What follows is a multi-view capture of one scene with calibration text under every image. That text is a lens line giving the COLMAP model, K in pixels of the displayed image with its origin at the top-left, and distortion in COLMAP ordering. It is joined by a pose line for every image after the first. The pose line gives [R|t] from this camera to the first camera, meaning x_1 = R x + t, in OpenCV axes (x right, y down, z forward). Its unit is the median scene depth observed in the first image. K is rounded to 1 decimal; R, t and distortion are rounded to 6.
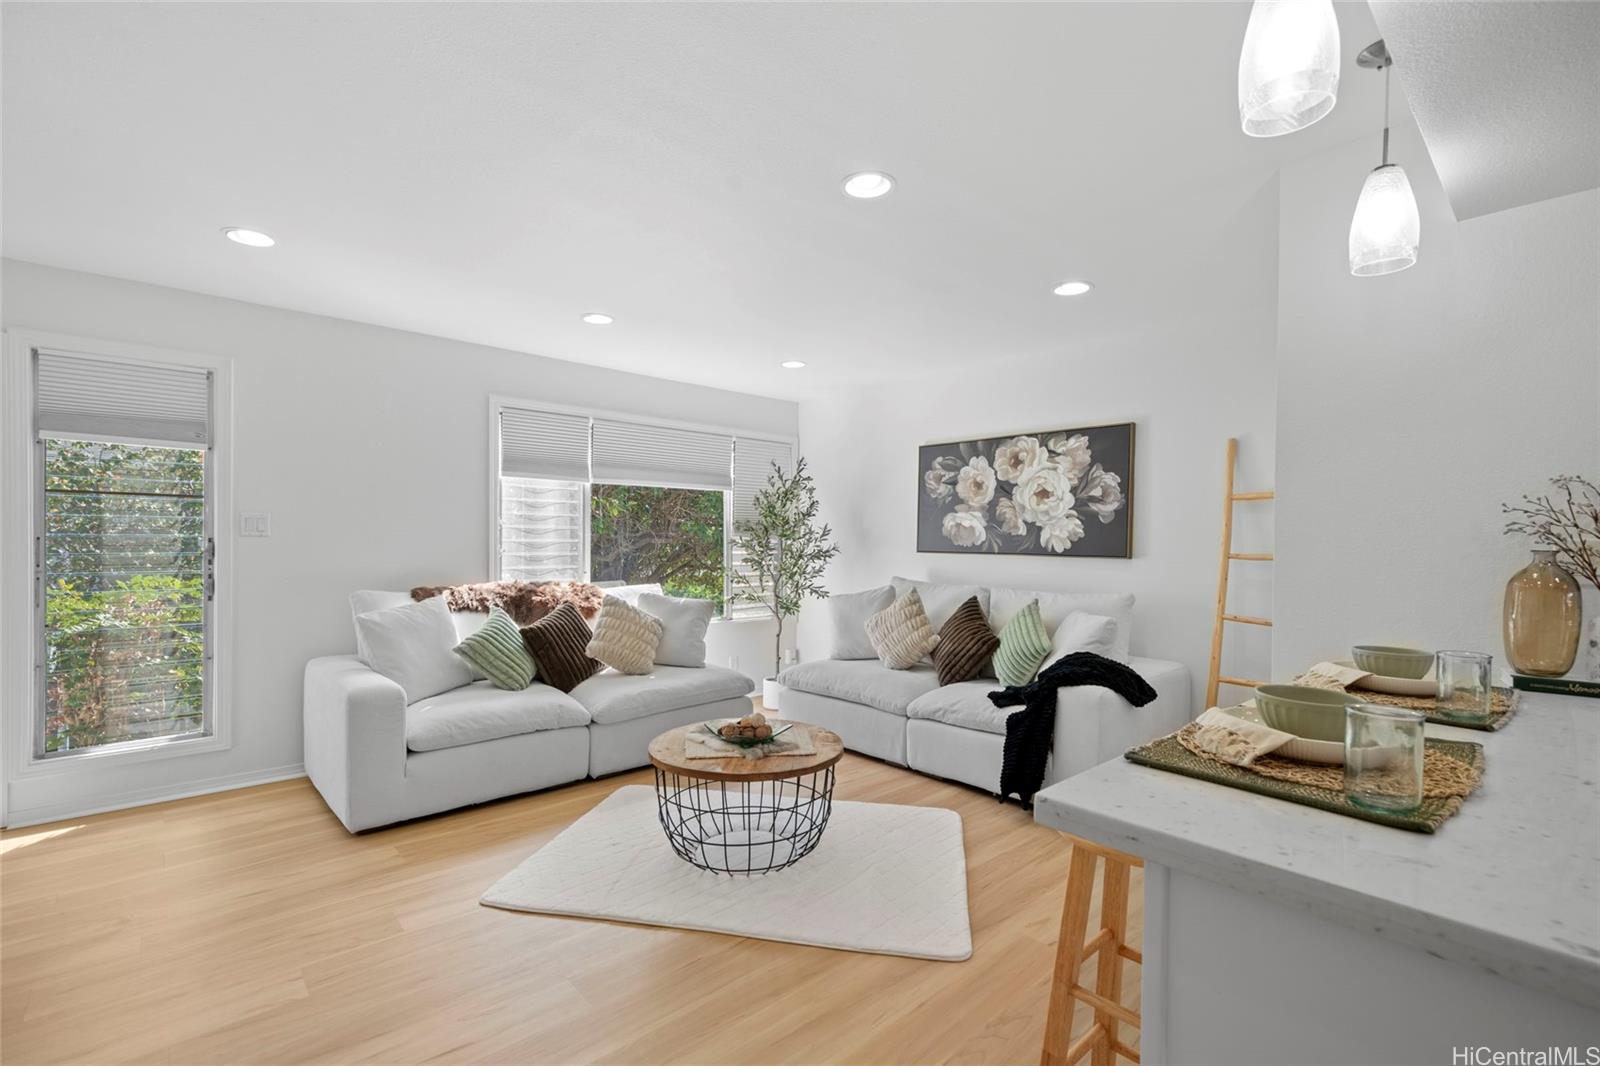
lens RADIAL K [[707.3, 0, 806.2], [0, 707.3, 548.1], [0, 0, 1]] dist [-0.000146, 0.001235]
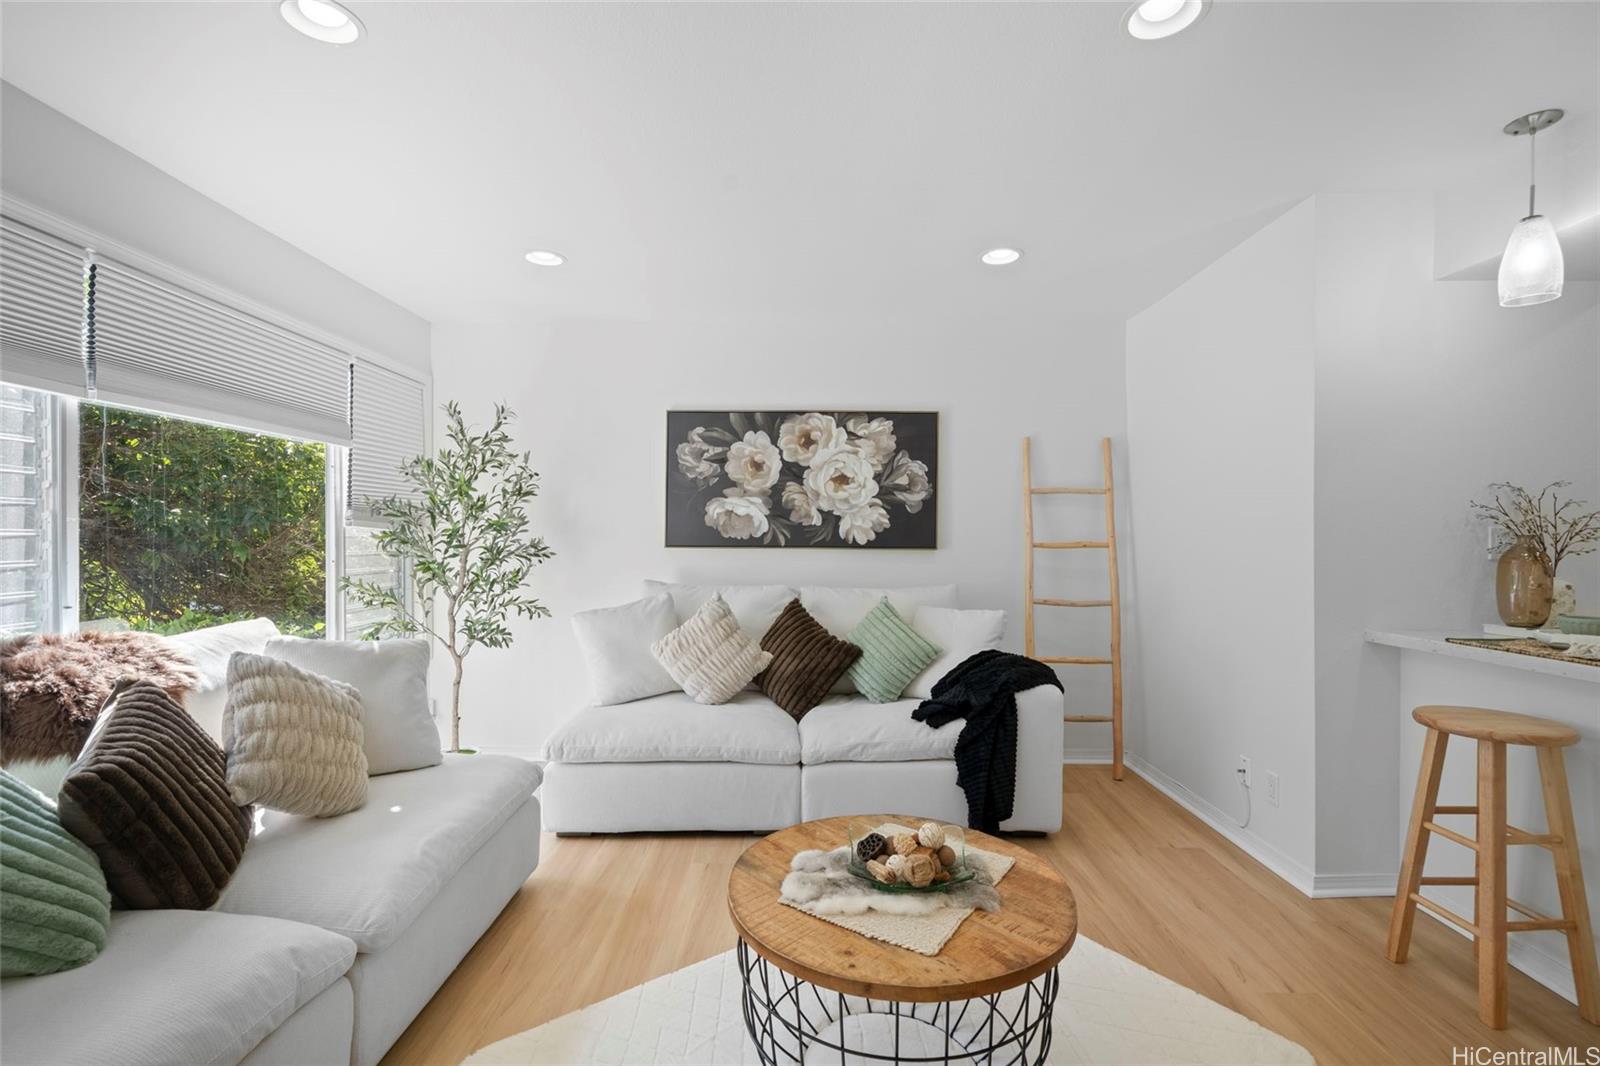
lens RADIAL K [[707.3, 0, 800.6], [0, 707.3, 534.4], [0, 0, 1]] dist [-0.000146, 0.001235]
pose [[0.687108, -0.004496, 0.726541, -0.347064], [0.011191, 0.999928, -0.004396, -0.003414], [-0.726469, 0.011151, 0.687109, 0.410438]]
